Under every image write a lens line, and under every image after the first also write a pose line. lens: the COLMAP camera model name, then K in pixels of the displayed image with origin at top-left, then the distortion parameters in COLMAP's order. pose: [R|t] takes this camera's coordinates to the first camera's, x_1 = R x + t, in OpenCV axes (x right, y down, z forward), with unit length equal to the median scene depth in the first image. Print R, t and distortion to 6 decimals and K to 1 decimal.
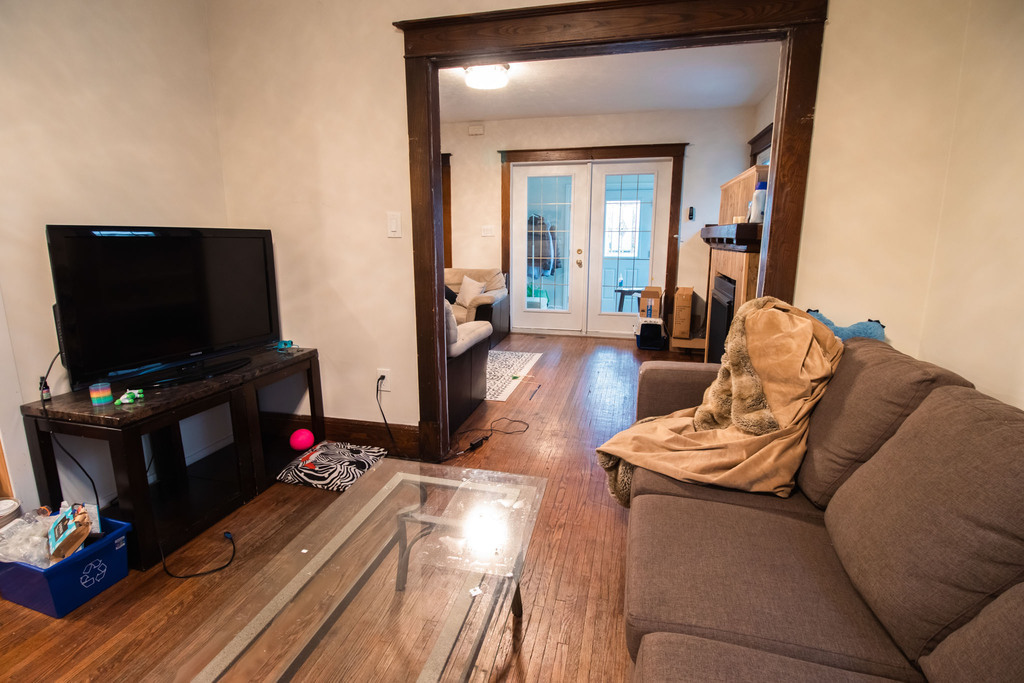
lens RADIAL K [[495.8, 0, 508.8], [0, 495.8, 330.7], [0, 0, 1]] dist [-0.000187, -0.010039]
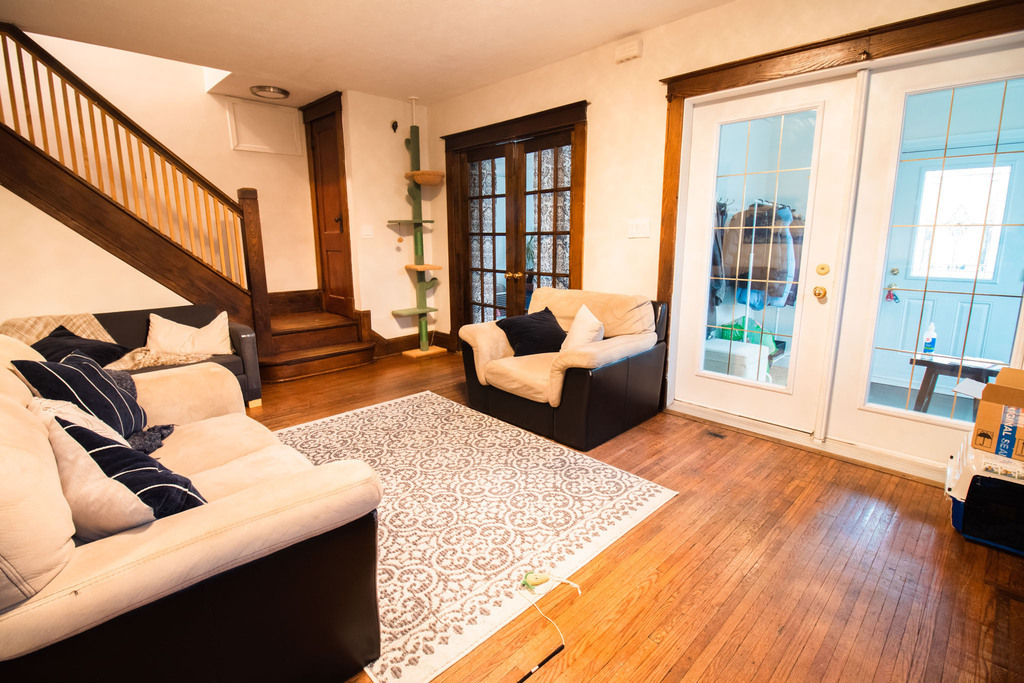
lens RADIAL K [[482.8, 0, 511.4], [0, 482.8, 327.4], [0, 0, 1]] dist [-0.001192, -0.009313]
pose [[0.851877, 0.092354, -0.515535, 0.132042], [-0.094751, 0.995264, 0.021725, -0.087182], [0.515099, 0.030341, 0.856593, 0.460364]]
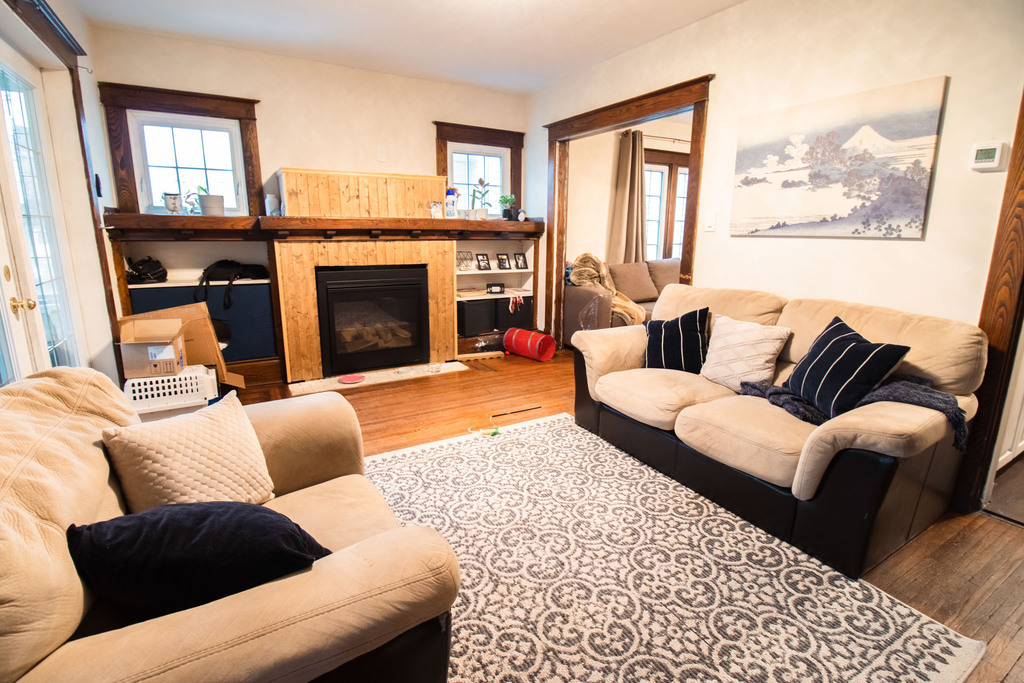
lens RADIAL K [[482.8, 0, 511.4], [0, 482.8, 327.4], [0, 0, 1]] dist [-0.001192, -0.009313]
pose [[-0.707924, -0.146913, 0.690841, -0.322104], [0.127401, 0.935521, 0.329498, -0.189292], [-0.694704, 0.321274, -0.643561, 0.979722]]
